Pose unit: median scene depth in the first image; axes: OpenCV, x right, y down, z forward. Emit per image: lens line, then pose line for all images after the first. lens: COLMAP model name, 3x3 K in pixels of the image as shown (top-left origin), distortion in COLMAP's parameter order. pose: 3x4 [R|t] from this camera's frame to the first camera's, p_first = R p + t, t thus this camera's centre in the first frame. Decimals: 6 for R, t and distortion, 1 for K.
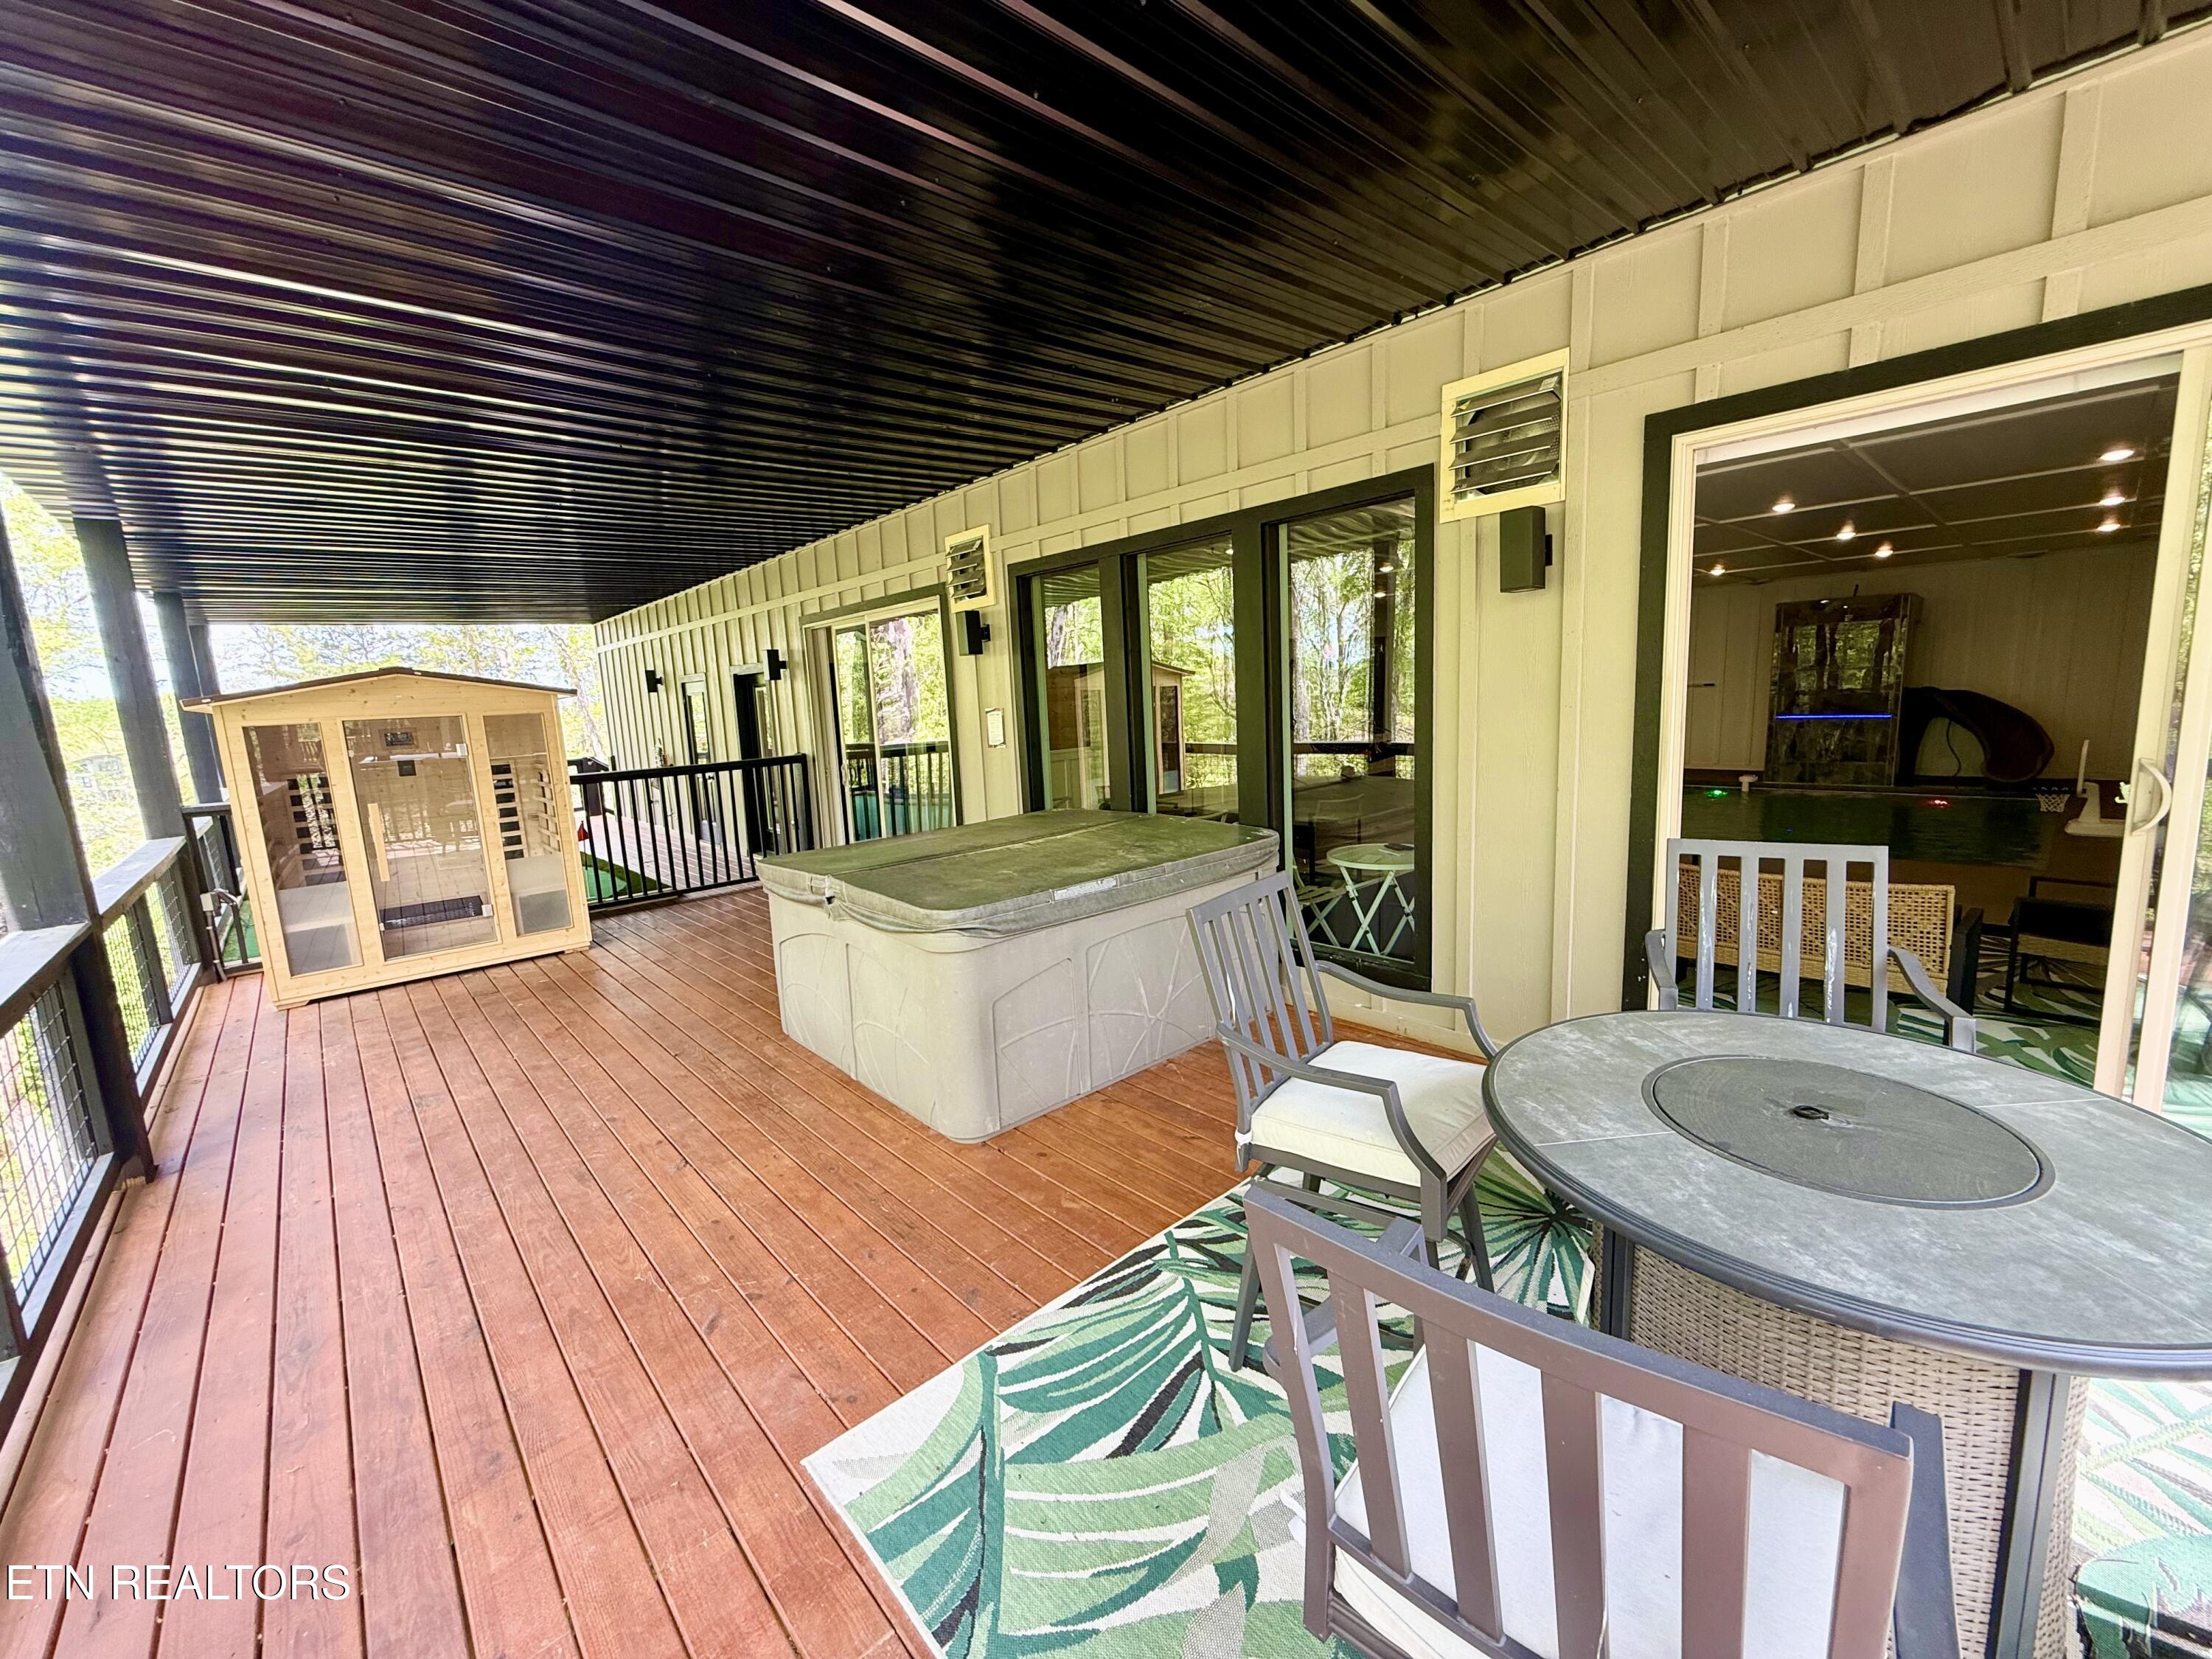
lens RADIAL K [[880.0, 0, 1146.3], [0, 880.0, 839.0], [0, 0, 1]] dist [-0.000235, -0.000076]
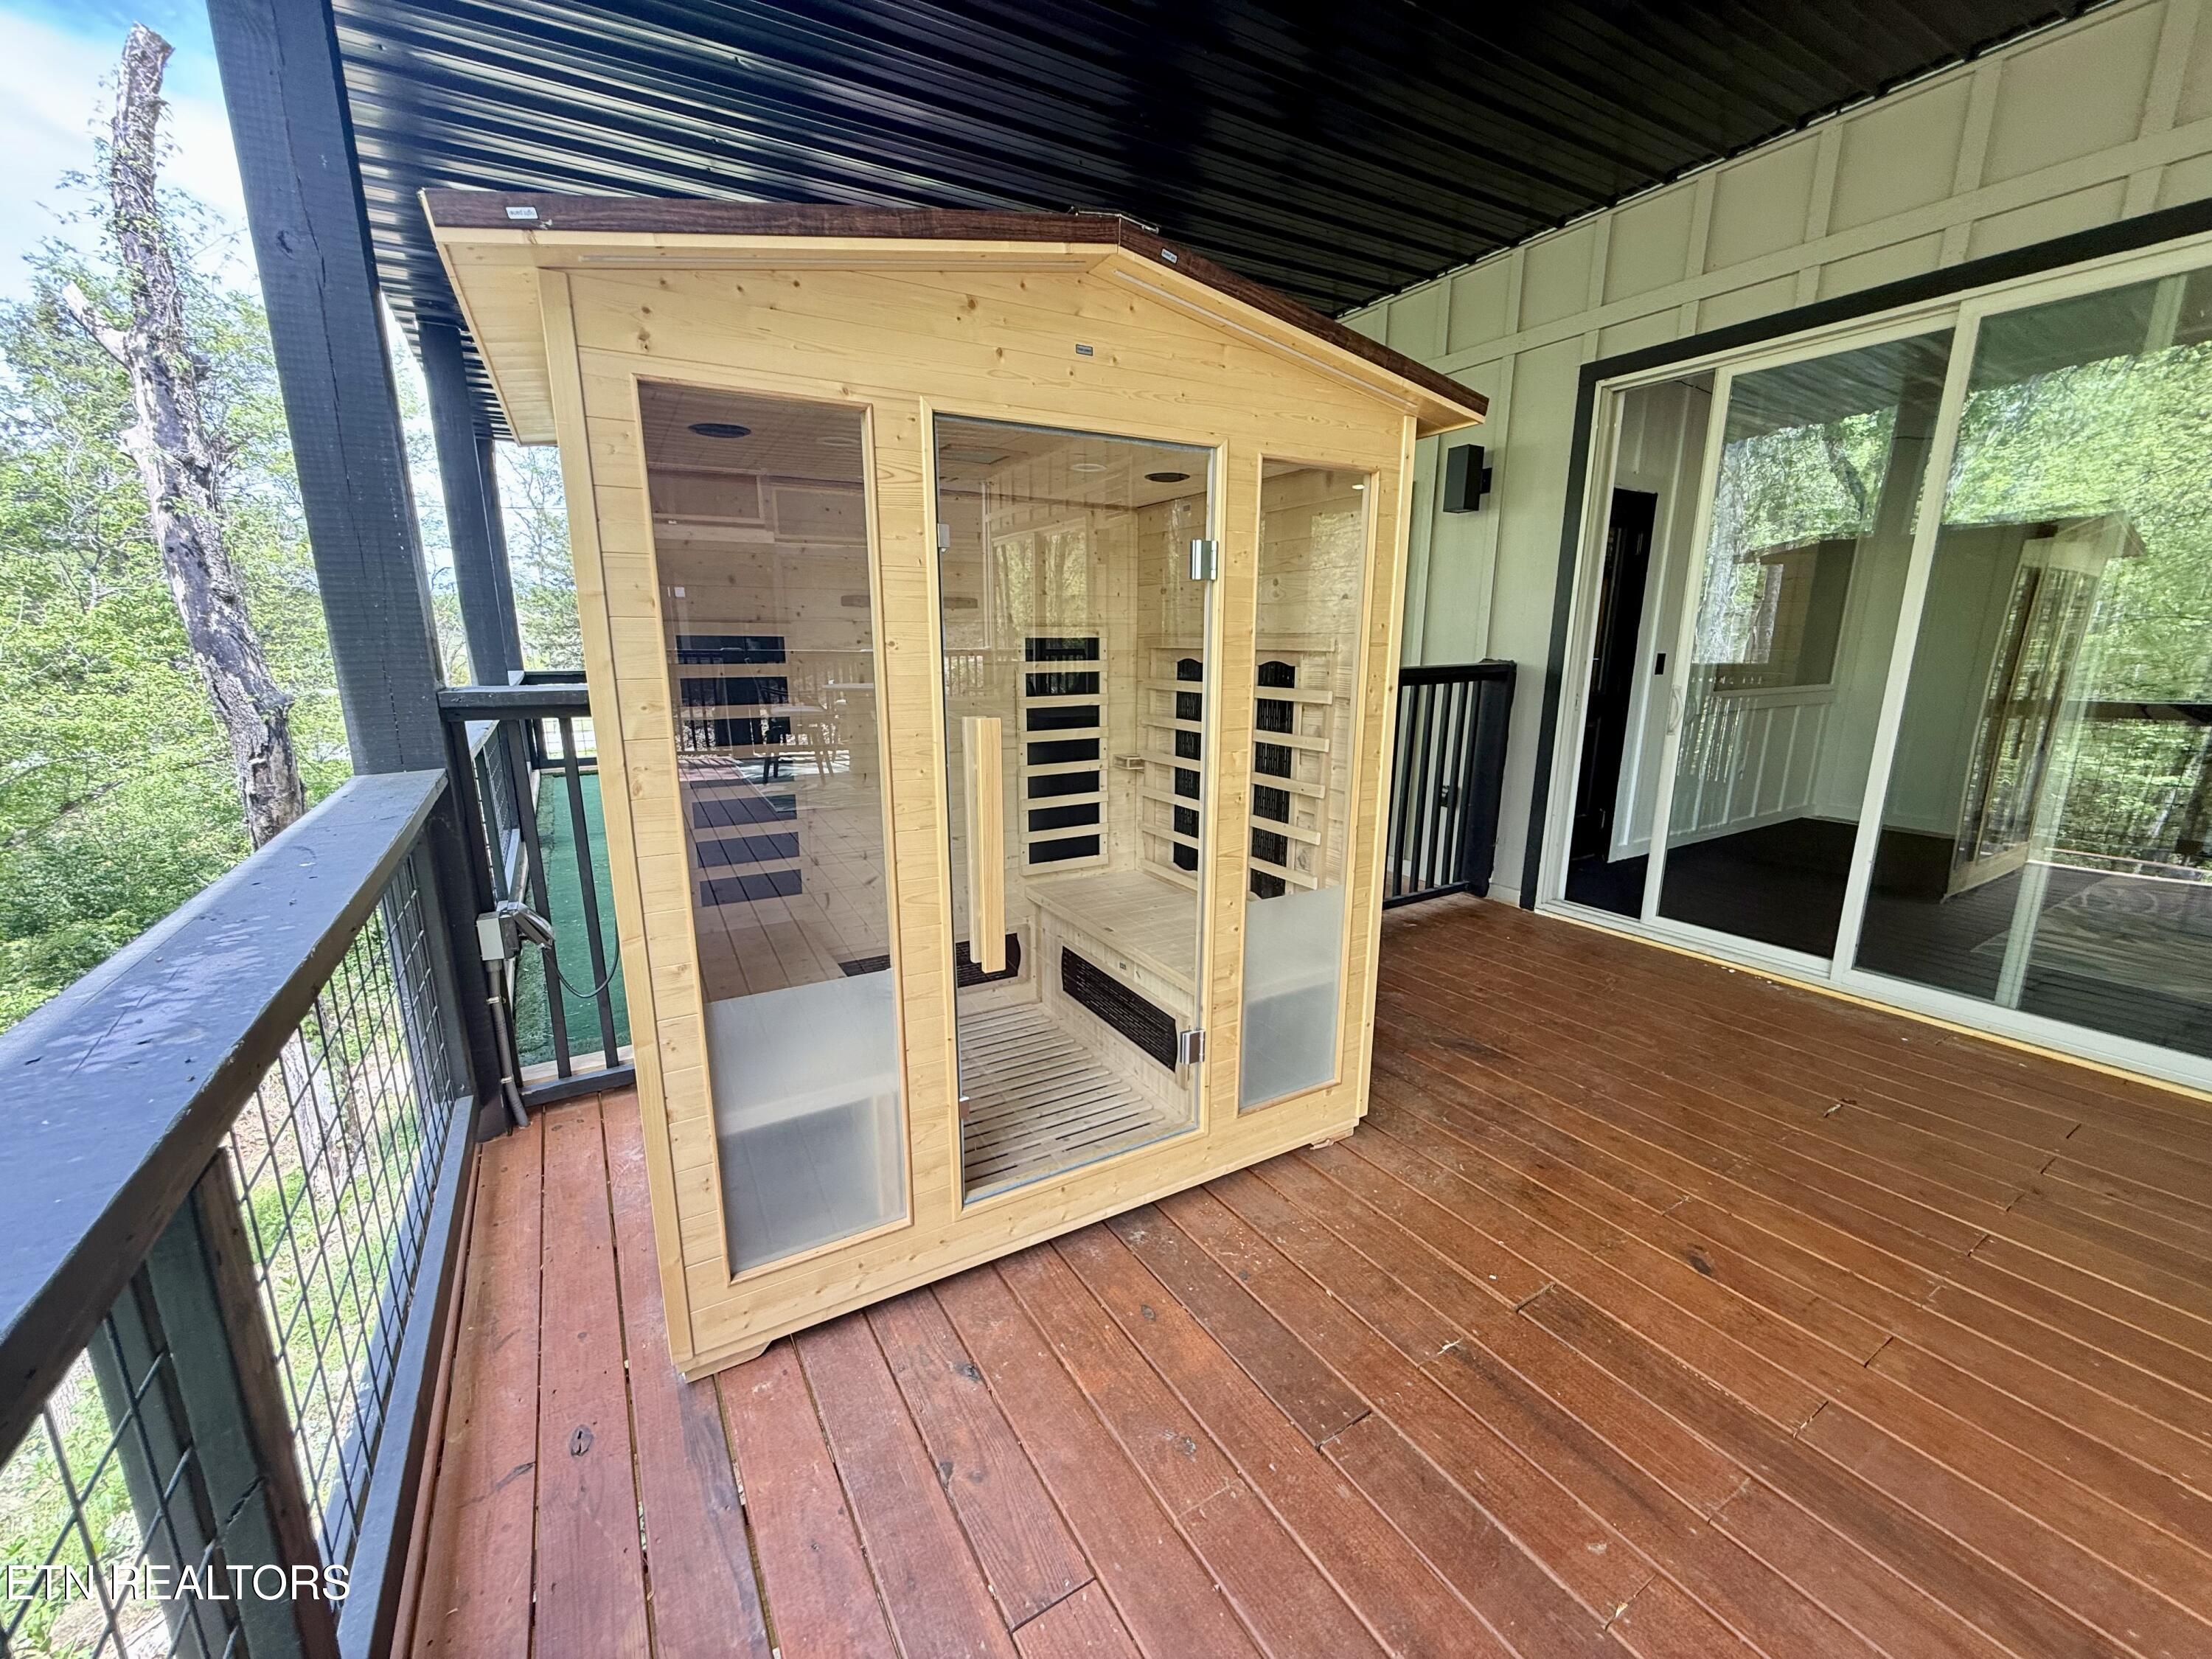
lens RADIAL K [[877.3, 0, 1106.0], [0, 877.3, 829.5], [0, 0, 1]] dist [0.001555, 0.000146]
pose [[0.976772, 0.069086, -0.202837, -0.709997], [-0.055144, 0.995762, 0.073608, -0.020577], [0.207062, -0.060713, 0.976442, 0.664983]]
